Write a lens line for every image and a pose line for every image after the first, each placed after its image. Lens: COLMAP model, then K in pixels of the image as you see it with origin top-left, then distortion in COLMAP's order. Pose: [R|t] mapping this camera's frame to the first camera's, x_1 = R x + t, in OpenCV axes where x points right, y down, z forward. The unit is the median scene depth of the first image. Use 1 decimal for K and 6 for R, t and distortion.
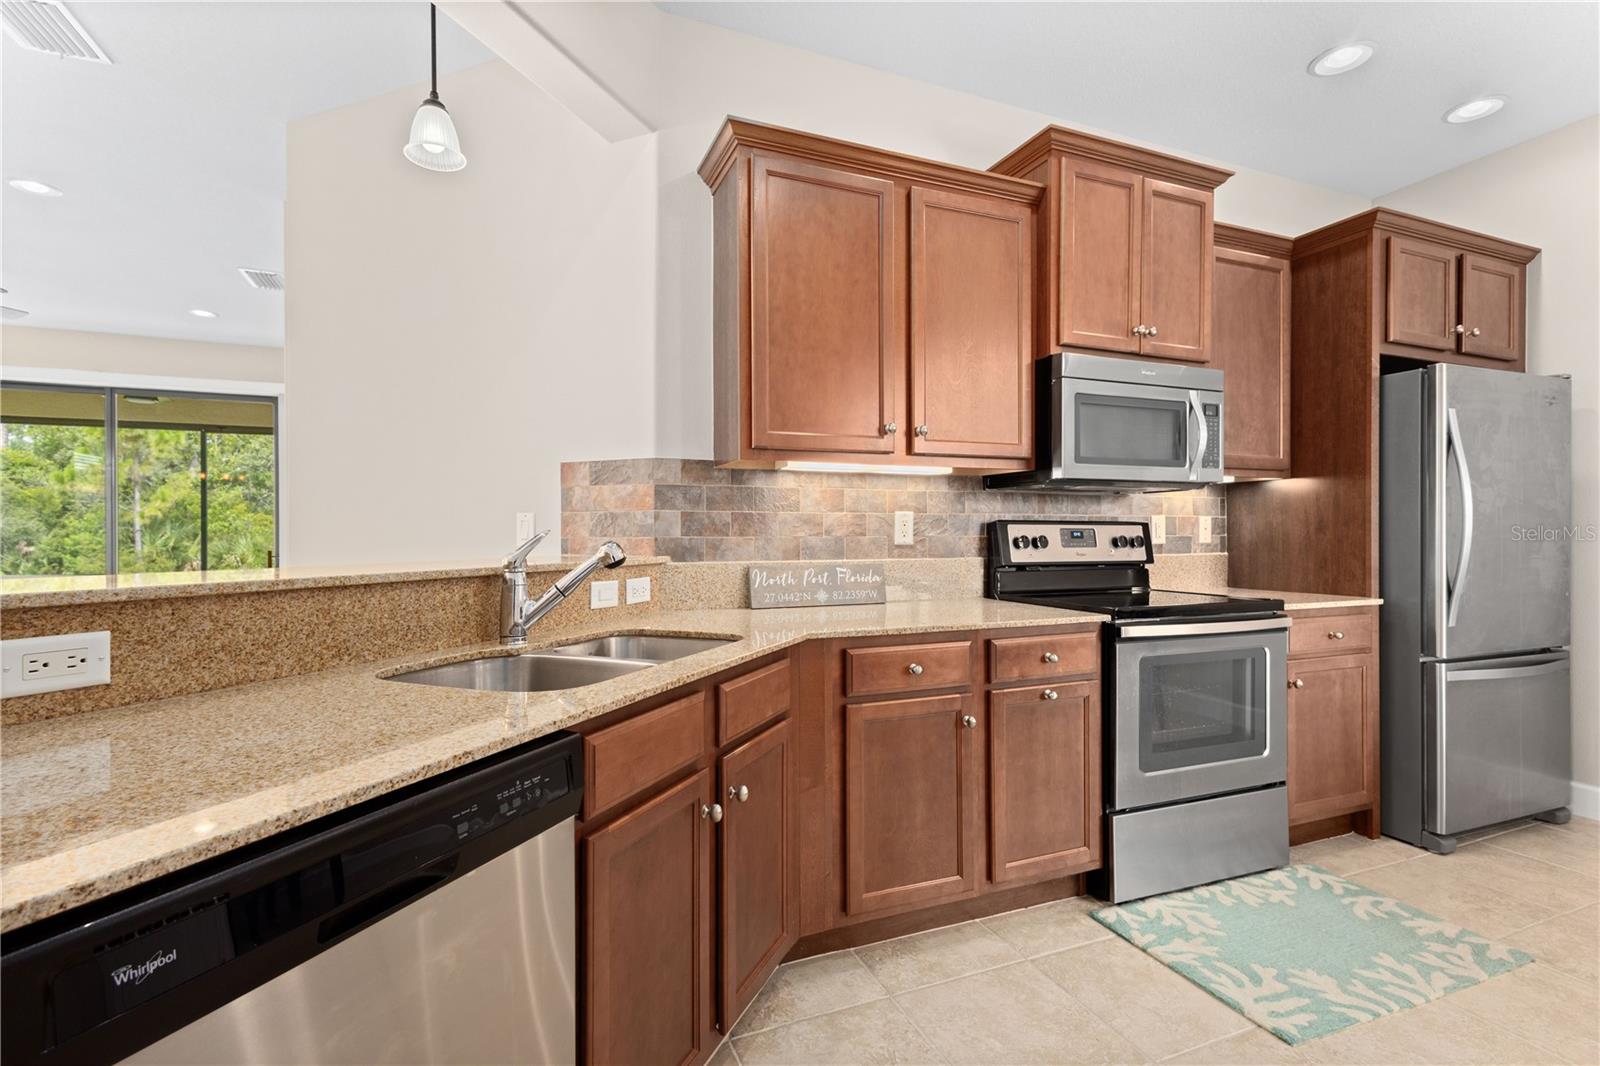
lens RADIAL K [[737.8, 0, 807.3], [0, 737.8, 535.2], [0, 0, 1]] dist [0.012592, -0.002509]
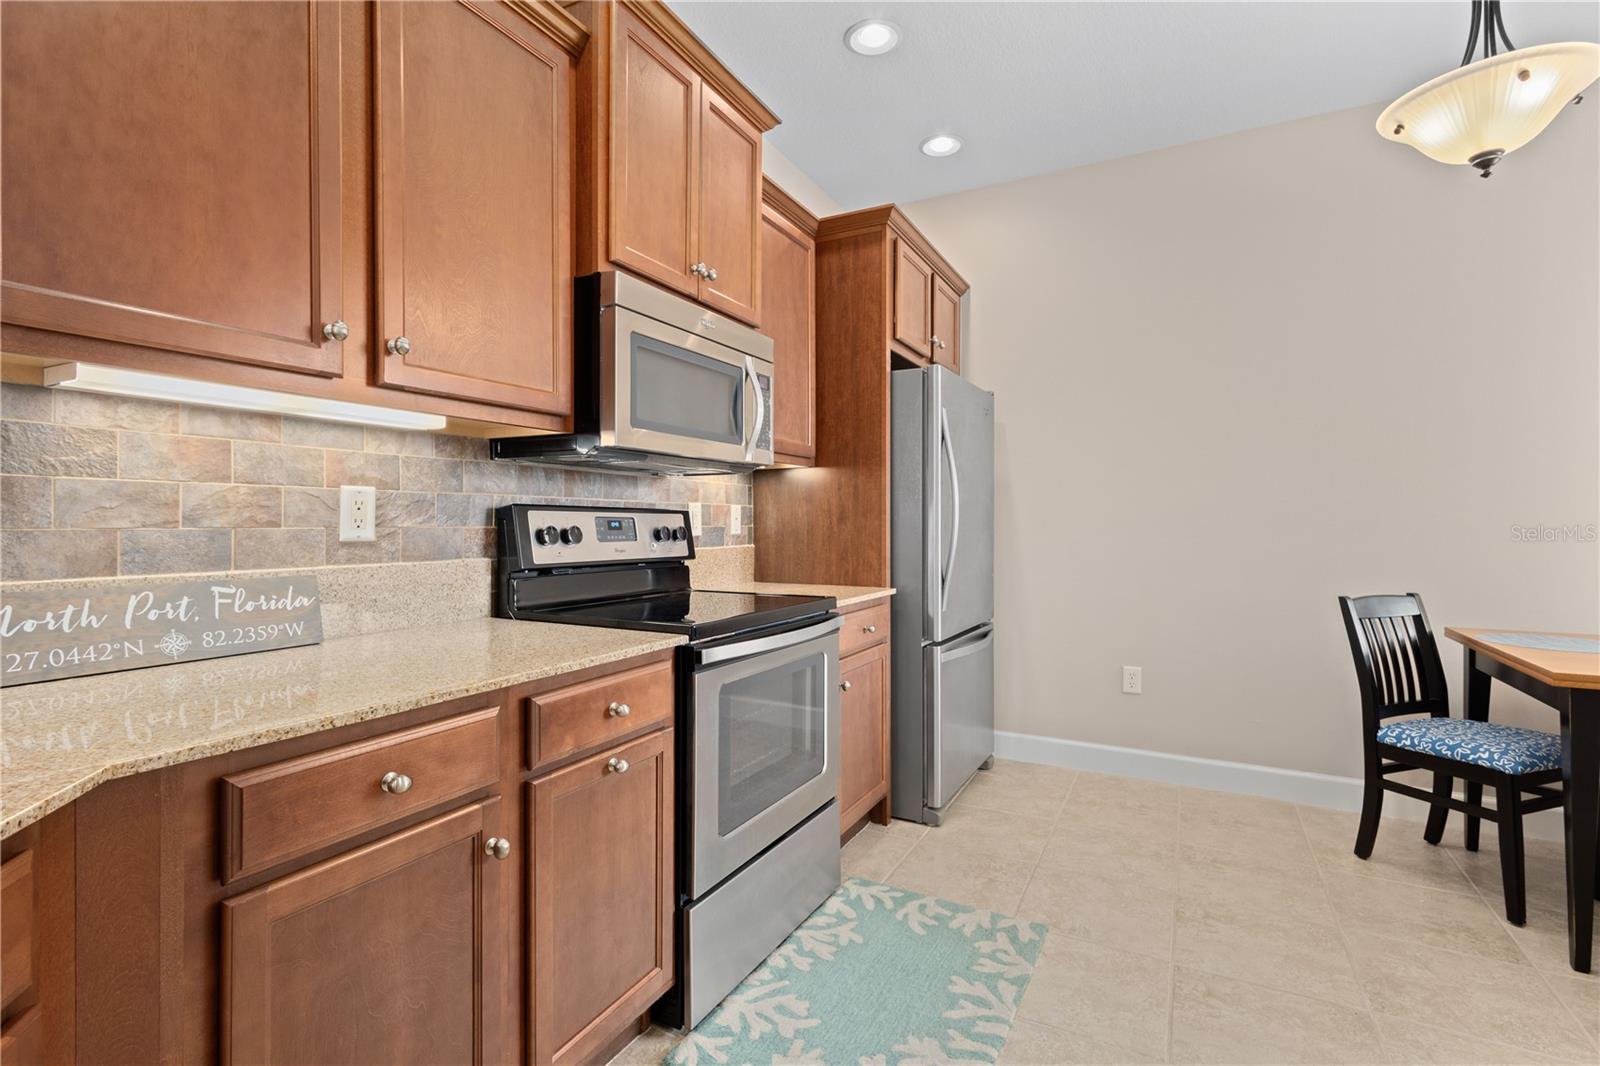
lens RADIAL K [[737.8, 0, 797.1], [0, 737.8, 523.8], [0, 0, 1]] dist [0.012592, -0.002509]
pose [[0.772440, 0.002771, 0.635081, 0.025322], [-0.001851, 0.999996, -0.002112, -0.000886], [-0.635085, 0.000456, 0.772443, 0.319717]]
